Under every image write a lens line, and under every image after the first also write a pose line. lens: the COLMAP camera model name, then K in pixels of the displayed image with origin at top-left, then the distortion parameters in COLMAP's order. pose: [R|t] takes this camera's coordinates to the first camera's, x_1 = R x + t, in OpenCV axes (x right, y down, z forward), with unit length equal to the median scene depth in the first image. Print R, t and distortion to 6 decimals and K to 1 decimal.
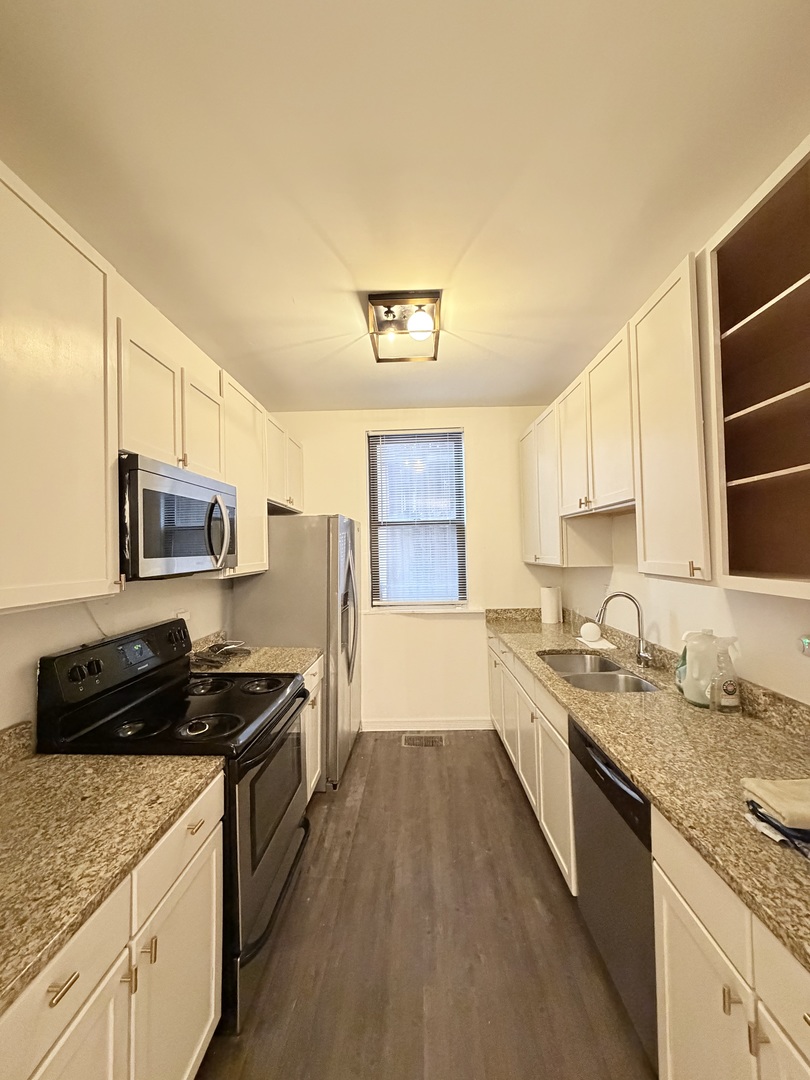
lens RADIAL K [[427.9, 0, 404.6], [0, 427.9, 538.4], [0, 0, 1]] dist [-0.001316, 0.000695]
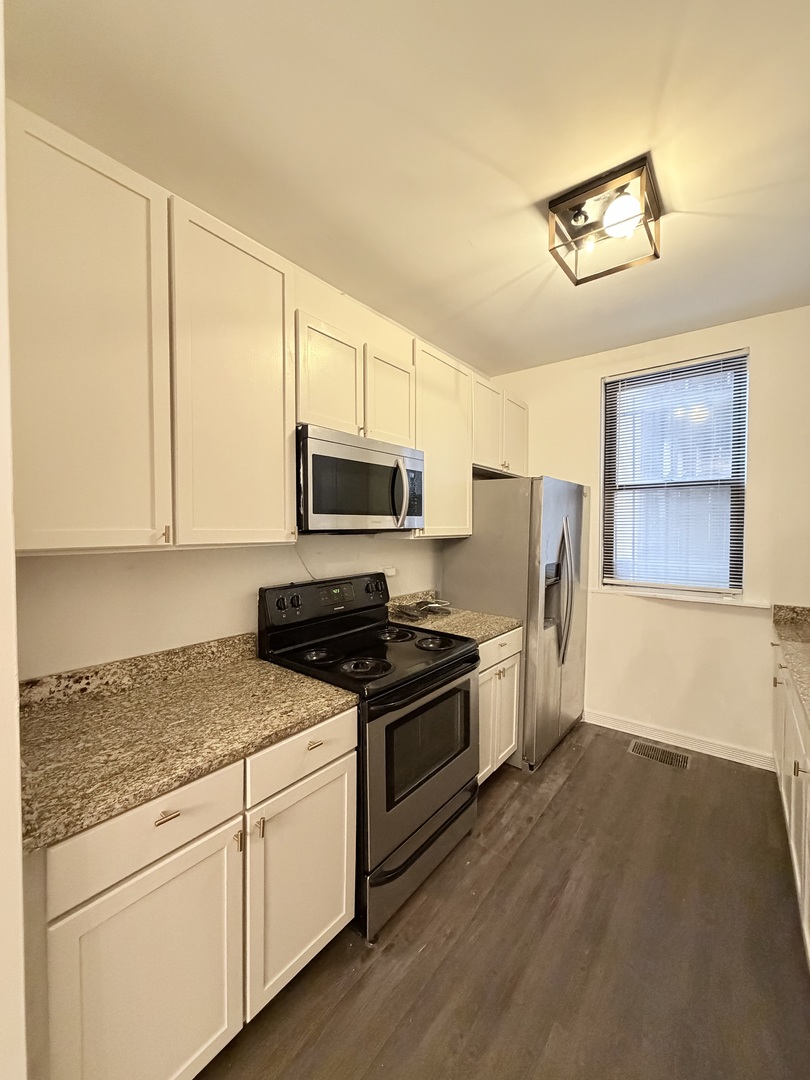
lens RADIAL K [[427.9, 0, 406.0], [0, 427.9, 537.9], [0, 0, 1]] dist [-0.001316, 0.000695]
pose [[0.804856, 0.038958, -0.592189, 0.193692], [-0.004011, 0.998177, 0.060215, 0.026767], [0.593456, -0.046089, 0.803546, 0.132938]]
